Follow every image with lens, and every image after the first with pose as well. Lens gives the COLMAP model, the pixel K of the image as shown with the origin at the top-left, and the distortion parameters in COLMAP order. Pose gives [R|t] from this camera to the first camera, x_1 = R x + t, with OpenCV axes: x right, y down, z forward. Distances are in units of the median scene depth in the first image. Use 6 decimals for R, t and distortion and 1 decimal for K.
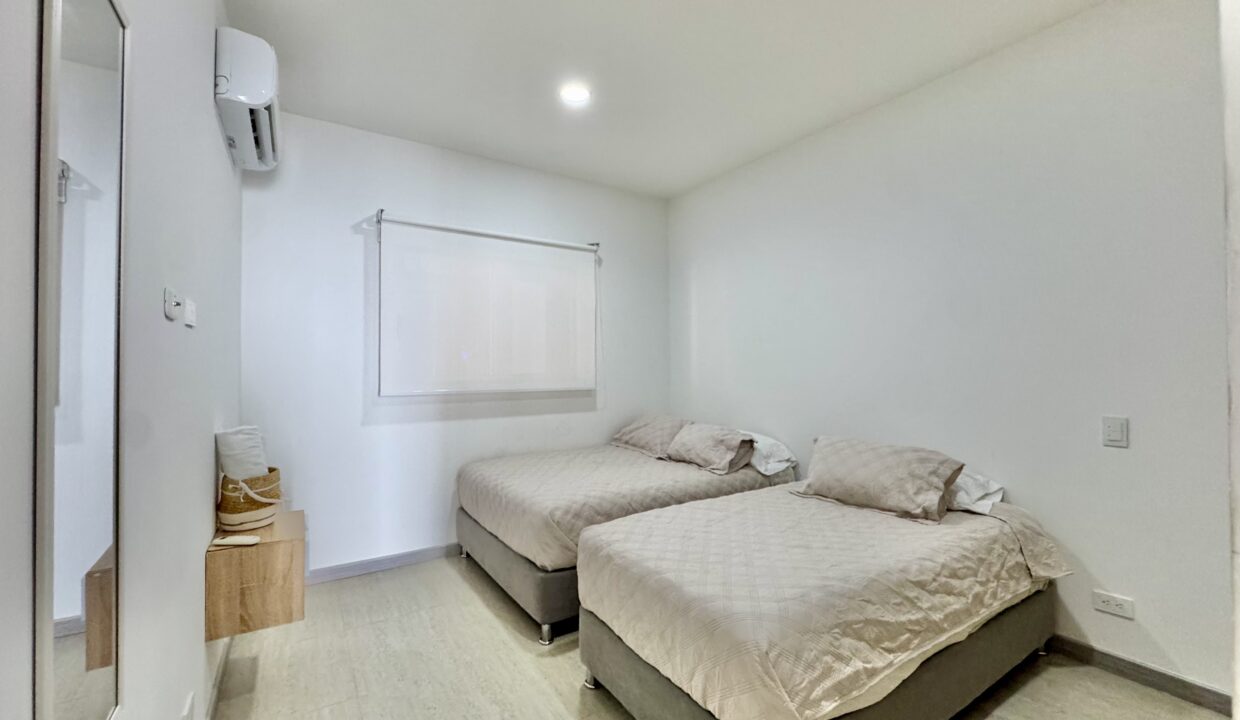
lens RADIAL K [[507.9, 0, 620.0], [0, 507.9, 360.0], [0, 0, 1]] dist [-0.001721, -0.000242]
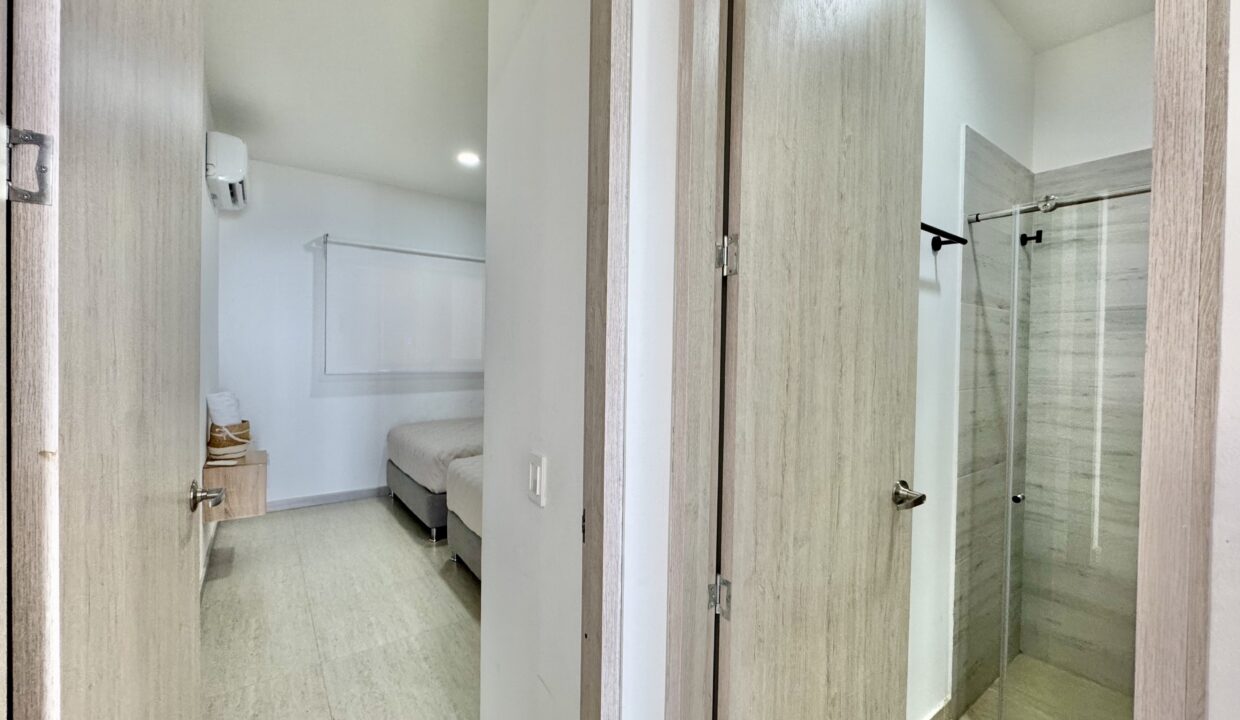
lens RADIAL K [[507.9, 0, 620.0], [0, 507.9, 360.0], [0, 0, 1]] dist [-0.001721, -0.000242]
pose [[0.998619, 0.020164, 0.048504, 0.316909], [-0.021700, 0.999272, 0.031362, -0.032996], [-0.047836, -0.032371, 0.998331, -0.496640]]
